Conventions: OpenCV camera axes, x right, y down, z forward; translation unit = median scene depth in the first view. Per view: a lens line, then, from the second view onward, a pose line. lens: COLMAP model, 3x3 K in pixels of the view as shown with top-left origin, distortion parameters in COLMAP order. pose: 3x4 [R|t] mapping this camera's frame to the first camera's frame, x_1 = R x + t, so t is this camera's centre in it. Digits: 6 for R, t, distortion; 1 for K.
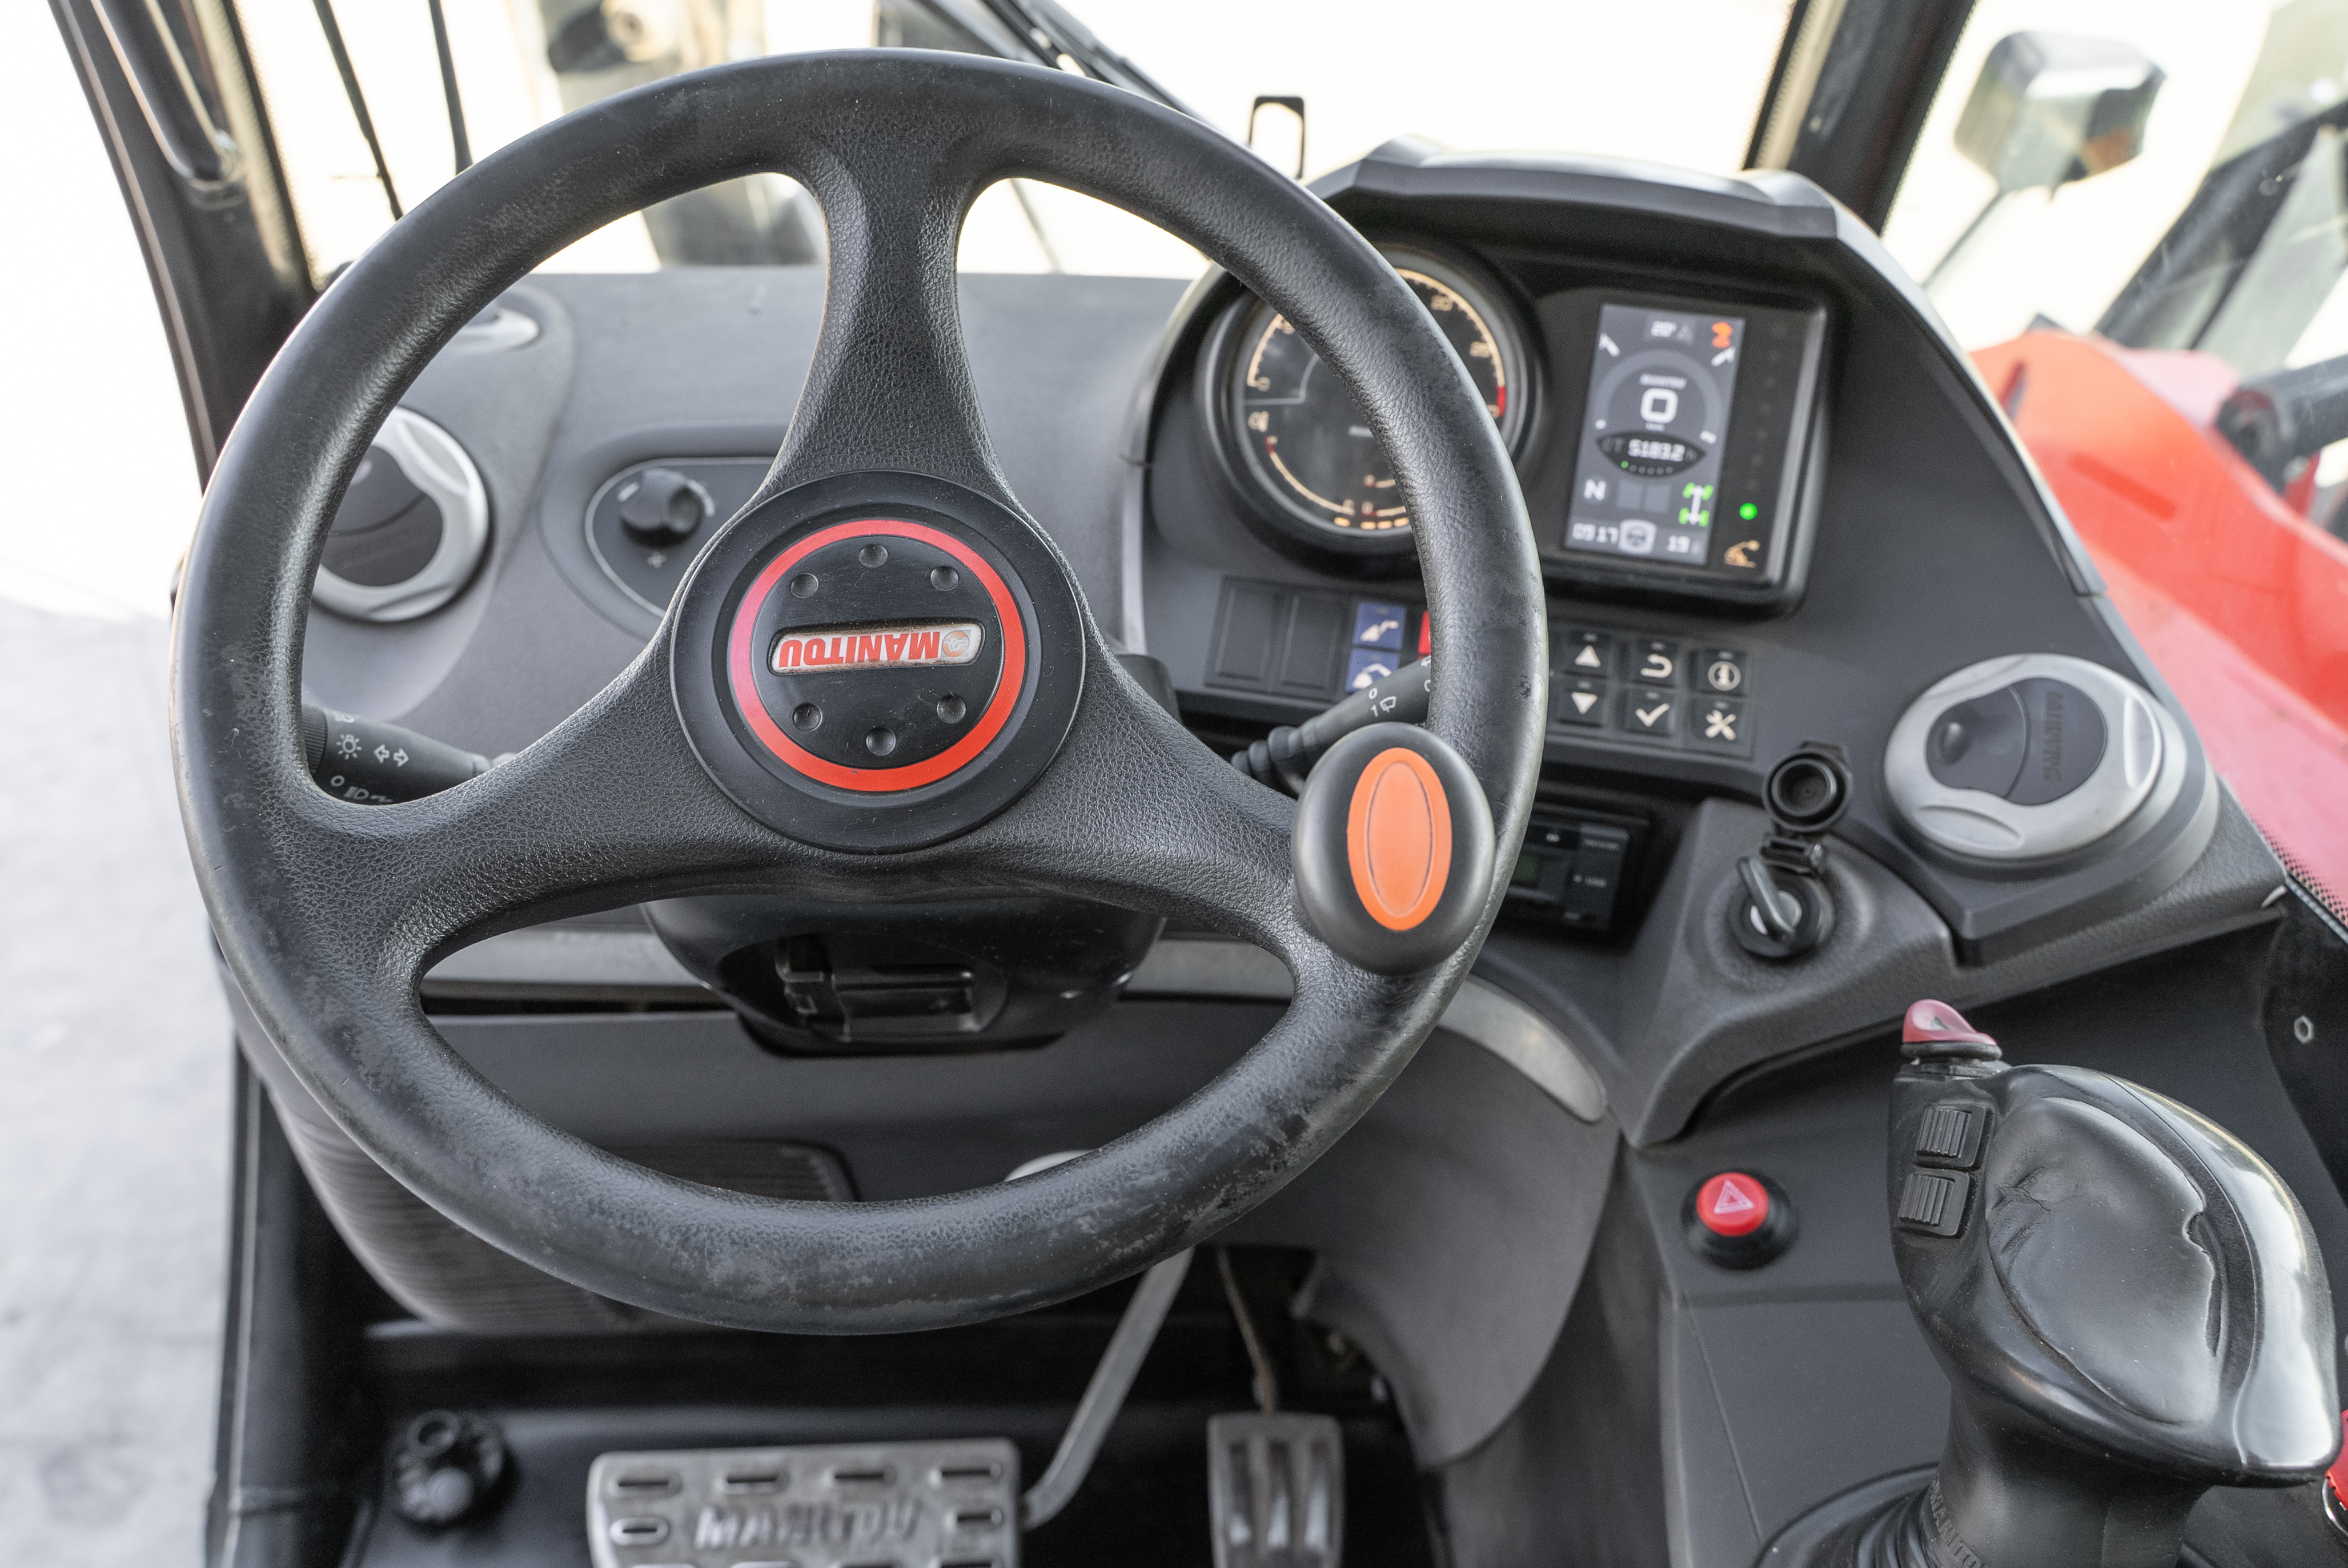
lens RADIAL K [[1872.9, 0, 1158.4], [0, 1872.9, 783.4], [0, 0, 1]] dist [0.007524, -0.006242]
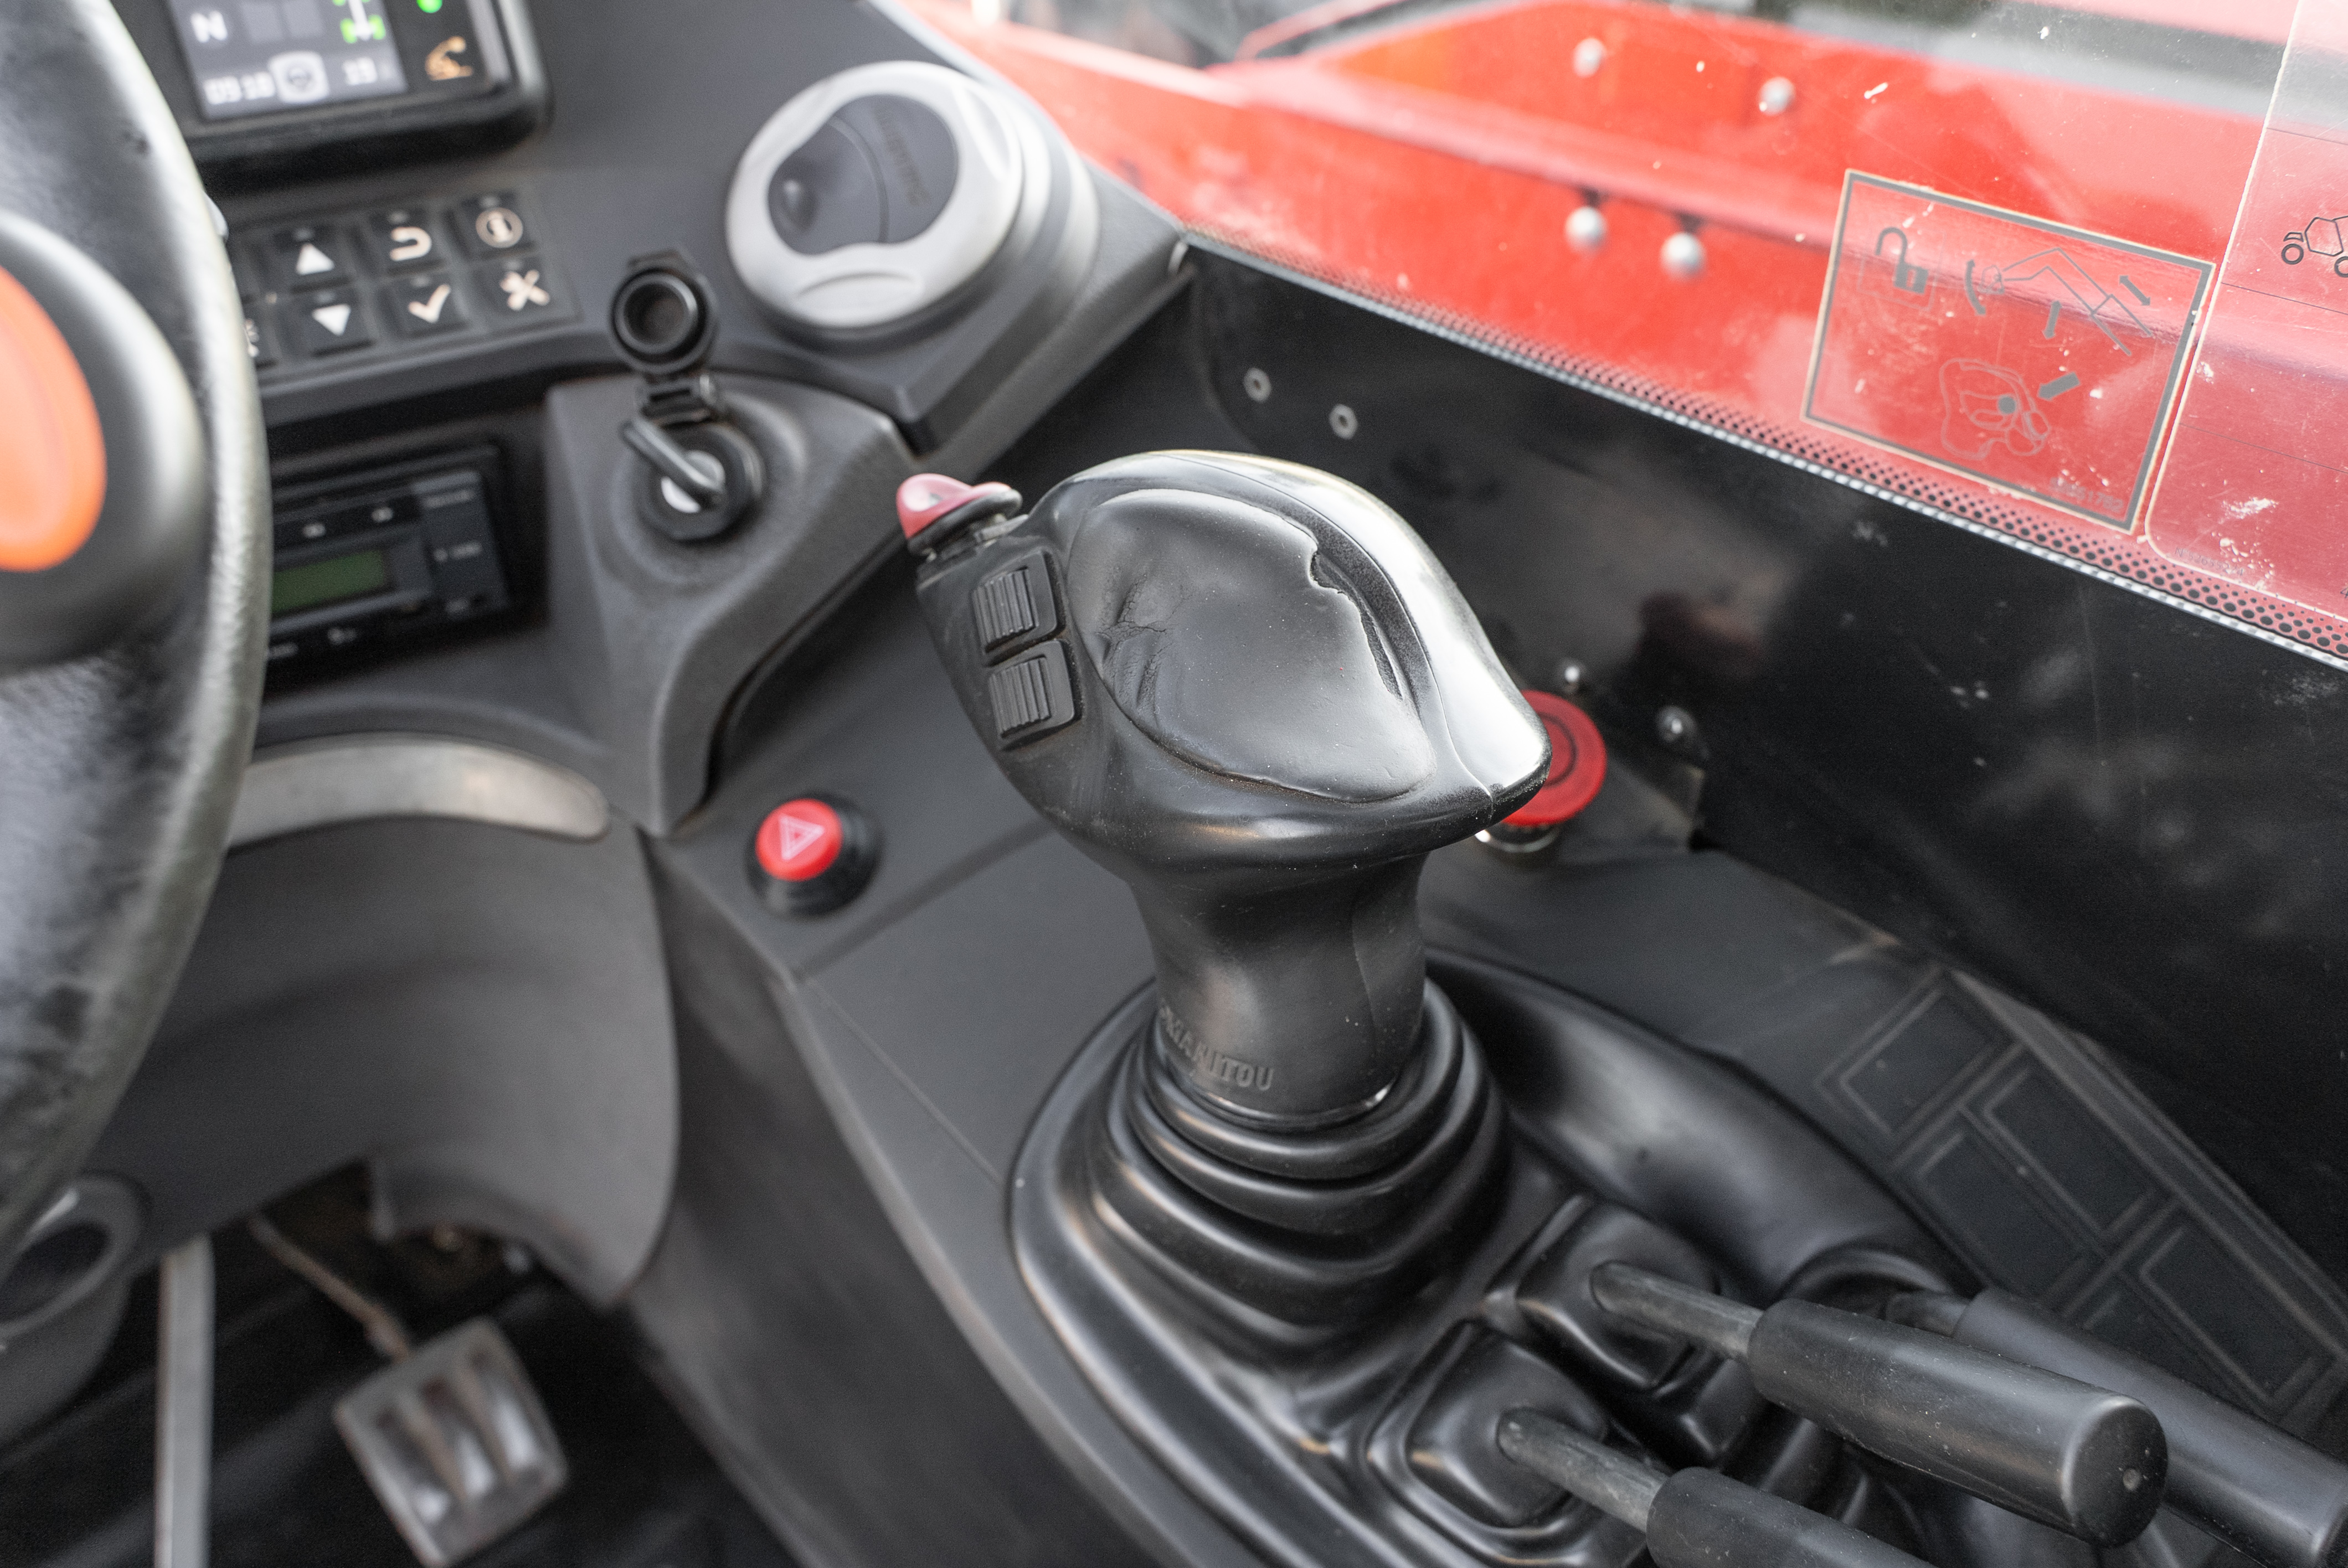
lens RADIAL K [[1873.0, 0, 1158.4], [0, 1873.0, 783.4], [0, 0, 1]] dist [0.007524, -0.006242]
pose [[0.764878, -0.434082, 0.475956, 0.051944], [0.366088, 0.900863, 0.233290, 0.070674], [-0.530038, -0.004197, 0.847963, 0.235435]]
